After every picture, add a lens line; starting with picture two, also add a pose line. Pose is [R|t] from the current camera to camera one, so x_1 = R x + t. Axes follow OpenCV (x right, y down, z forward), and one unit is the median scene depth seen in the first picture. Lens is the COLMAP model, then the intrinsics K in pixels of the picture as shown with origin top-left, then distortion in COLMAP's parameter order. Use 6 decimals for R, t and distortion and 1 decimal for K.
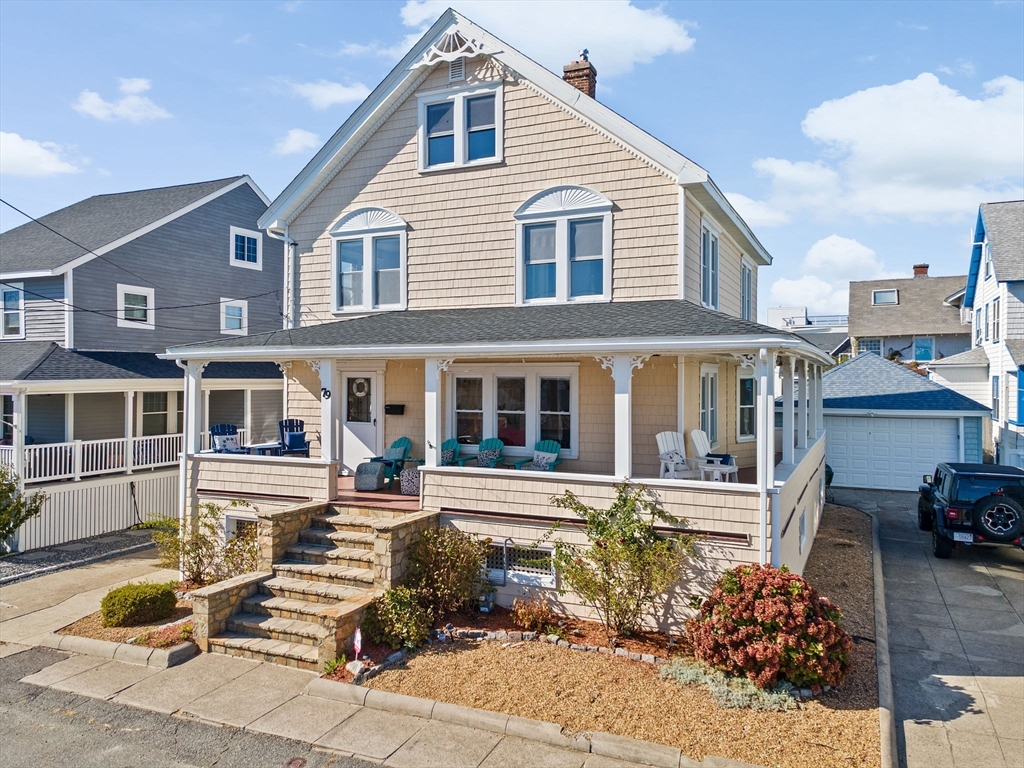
lens RADIAL K [[769.1, 0, 512.0], [0, 769.1, 384.0], [0, 0, 1]] dist [0.043515, 0.006854]
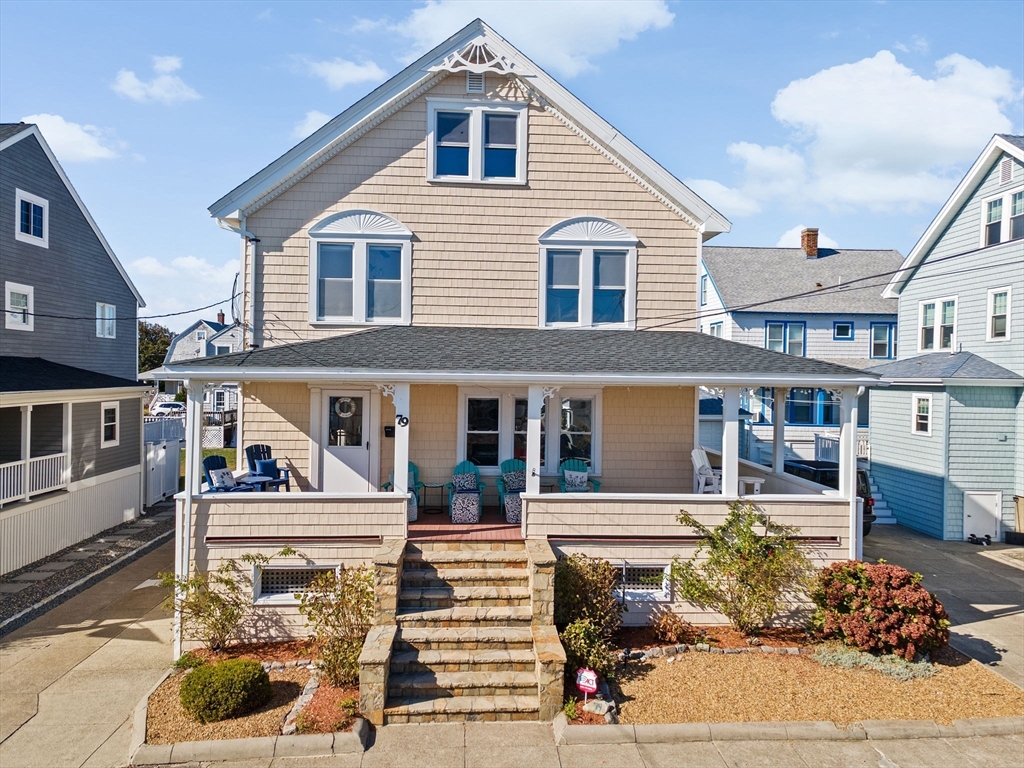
lens RADIAL K [[769.1, 0, 512.0], [0, 769.1, 384.0], [0, 0, 1]] dist [0.043515, 0.006854]
pose [[0.872698, 0.003594, 0.488247, -0.537427], [-0.010130, 0.999891, 0.010746, -0.039725], [-0.488155, -0.014324, 0.872639, 0.132468]]
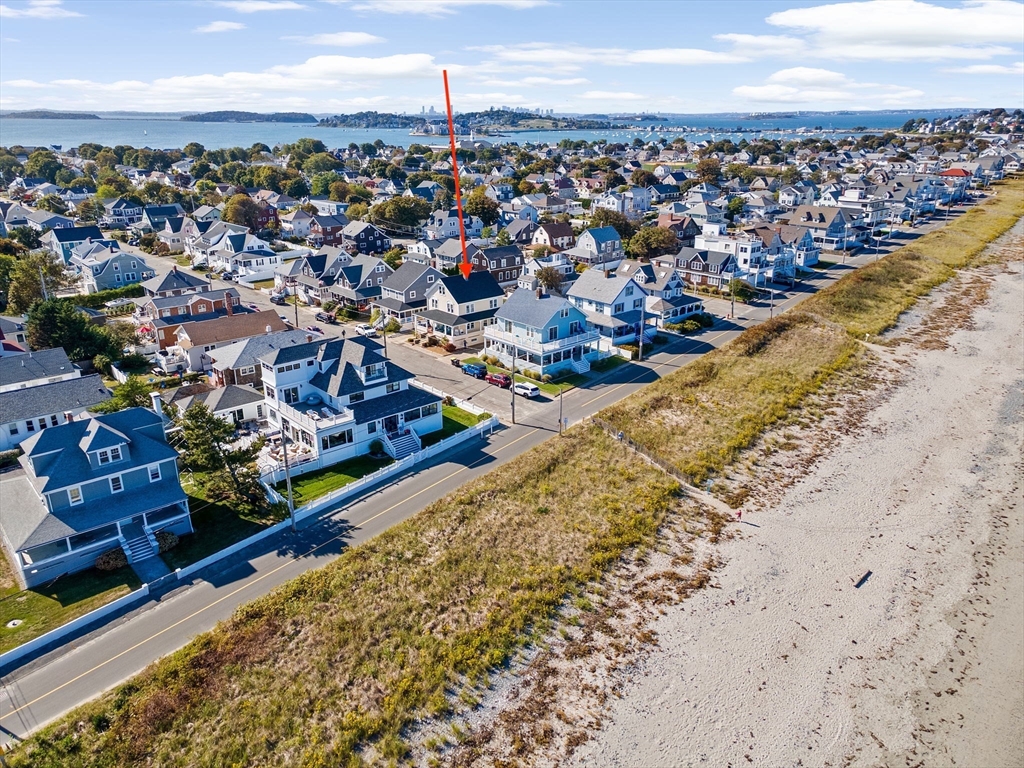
lens RADIAL K [[769.1, 0, 512.0], [0, 769.1, 384.0], [0, 0, 1]] dist [0.043515, 0.006854]
pose [[0.923003, 0.132108, -0.361405, 4.233122], [-0.004353, 0.942743, 0.333492, -2.409895], [0.384769, -0.306241, 0.870729, -7.066988]]
